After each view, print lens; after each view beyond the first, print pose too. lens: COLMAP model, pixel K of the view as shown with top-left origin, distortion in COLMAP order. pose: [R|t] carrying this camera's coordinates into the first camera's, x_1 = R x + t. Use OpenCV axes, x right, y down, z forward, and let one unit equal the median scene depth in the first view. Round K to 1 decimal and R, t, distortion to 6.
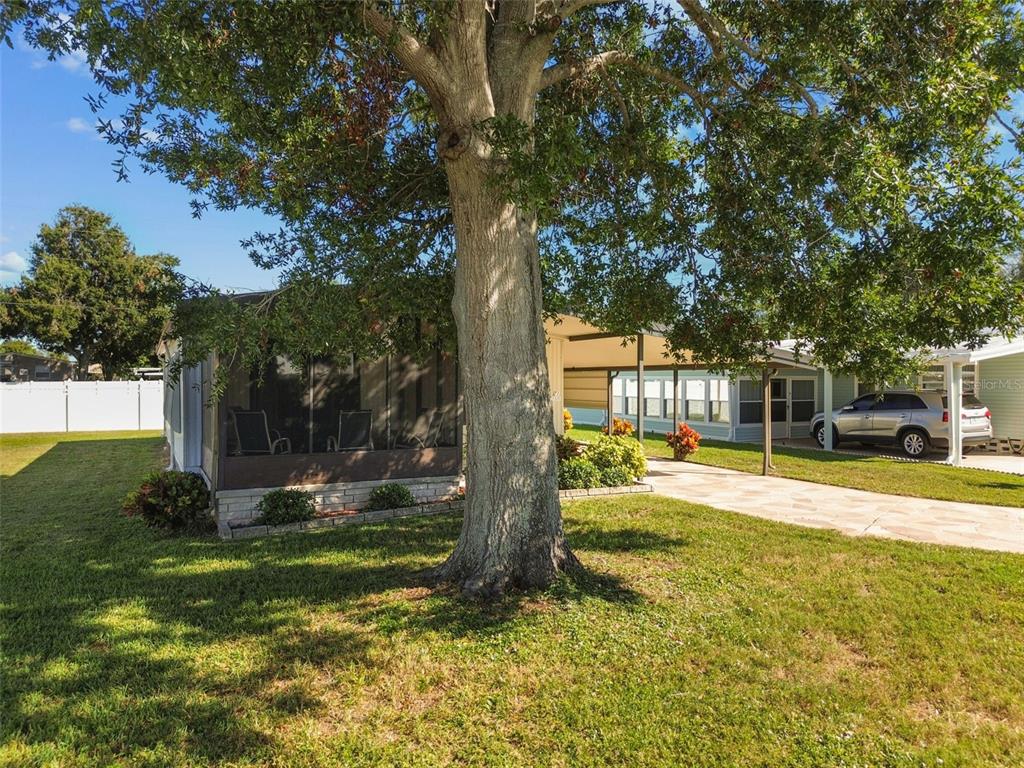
lens RADIAL K [[735.8, 0, 504.0], [0, 735.8, 381.3], [0, 0, 1]] dist [0.004634, -0.000956]
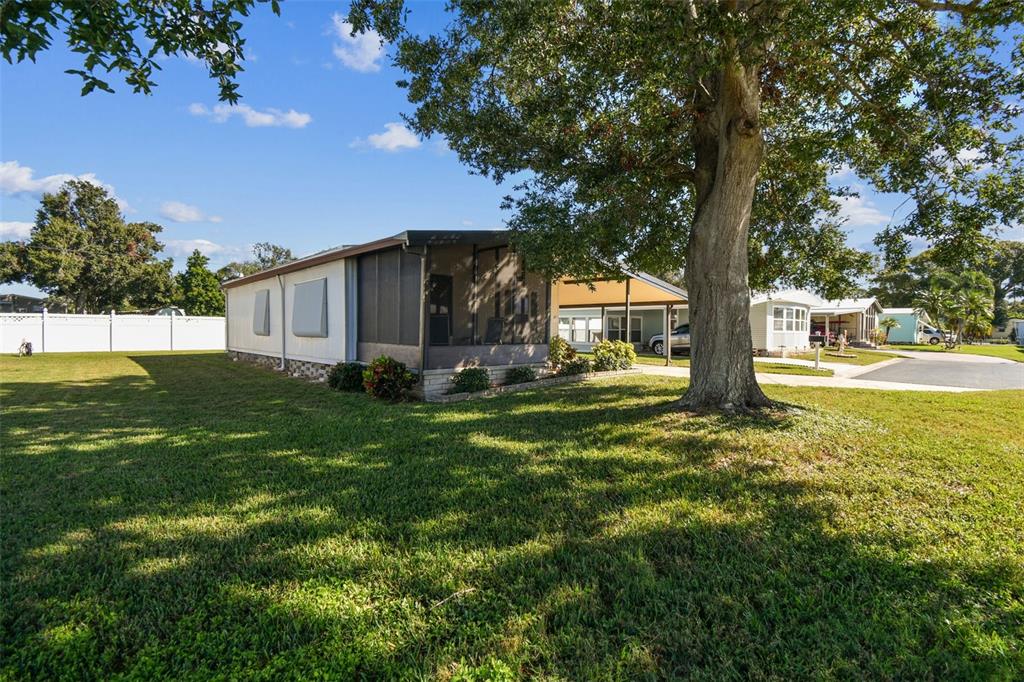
lens RADIAL K [[481.7, 0, 488.6], [0, 481.7, 325.2], [0, 0, 1]] dist [-0.001594, -0.000237]
pose [[0.968774, 0.004153, 0.247912, -0.102356], [-0.003934, 0.999991, -0.001379, 0.013032], [-0.247916, 0.000361, 0.968782, 0.015084]]
